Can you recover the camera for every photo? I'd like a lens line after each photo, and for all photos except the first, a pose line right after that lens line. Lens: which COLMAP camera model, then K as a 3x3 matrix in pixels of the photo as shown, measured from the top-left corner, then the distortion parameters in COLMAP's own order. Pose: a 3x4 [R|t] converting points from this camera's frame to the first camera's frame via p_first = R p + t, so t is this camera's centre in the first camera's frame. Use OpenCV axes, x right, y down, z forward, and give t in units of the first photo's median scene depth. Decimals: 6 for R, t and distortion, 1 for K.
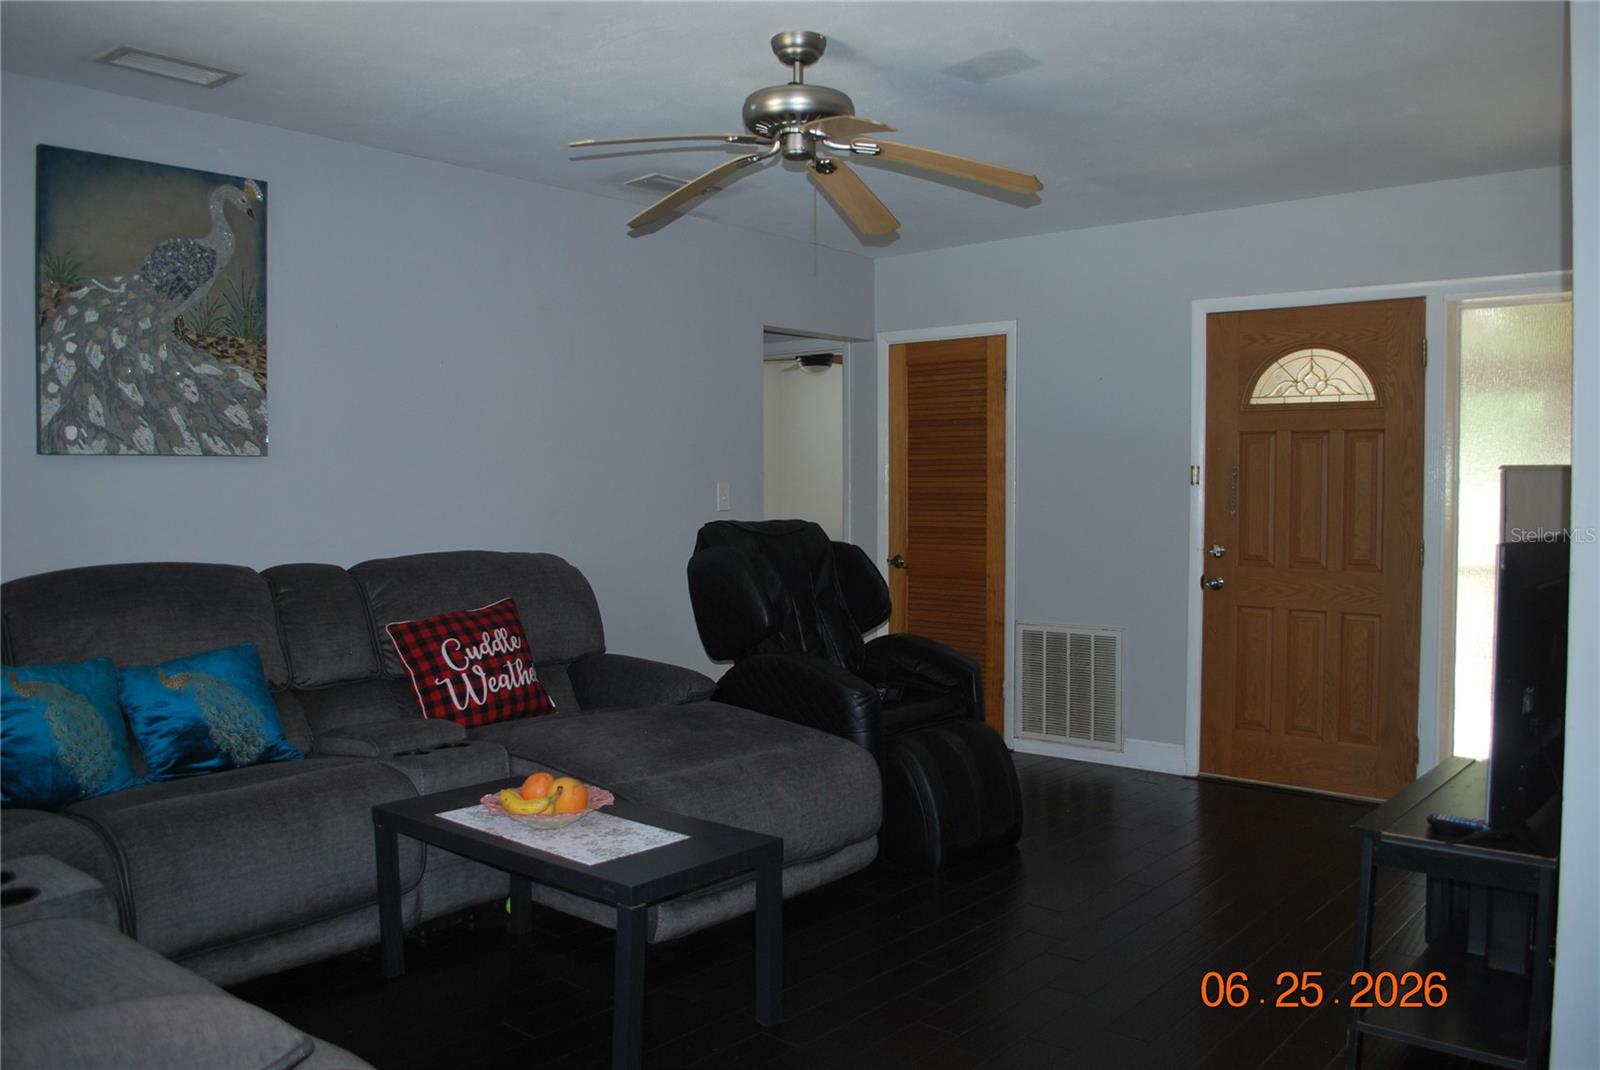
lens RADIAL K [[1277.0, 0, 797.6], [0, 1277.0, 501.2], [0, 0, 1]] dist [-0.078945, 0.001535]
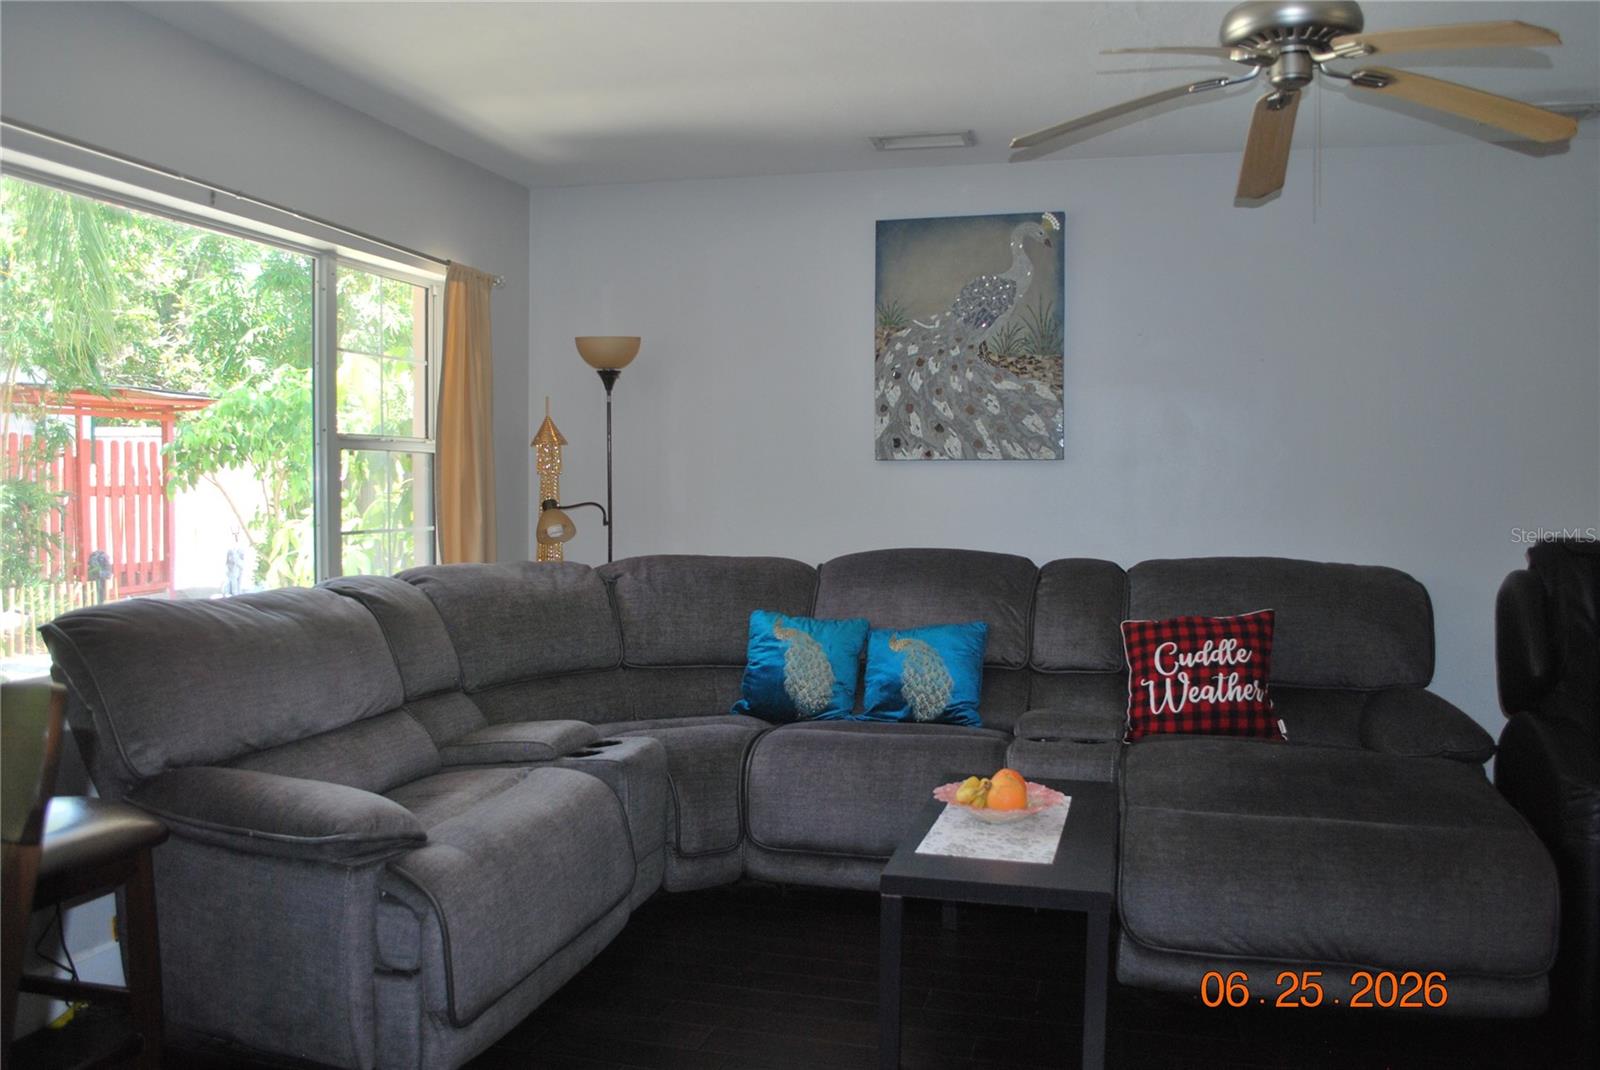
lens RADIAL K [[1277.0, 0, 797.6], [0, 1277.0, 501.2], [0, 0, 1]] dist [-0.078945, 0.001535]
pose [[0.427449, 0.018311, -0.903854, 0.508409], [-0.019224, 0.999753, 0.011163, -0.007446], [0.903835, 0.012604, 0.427695, 0.321768]]
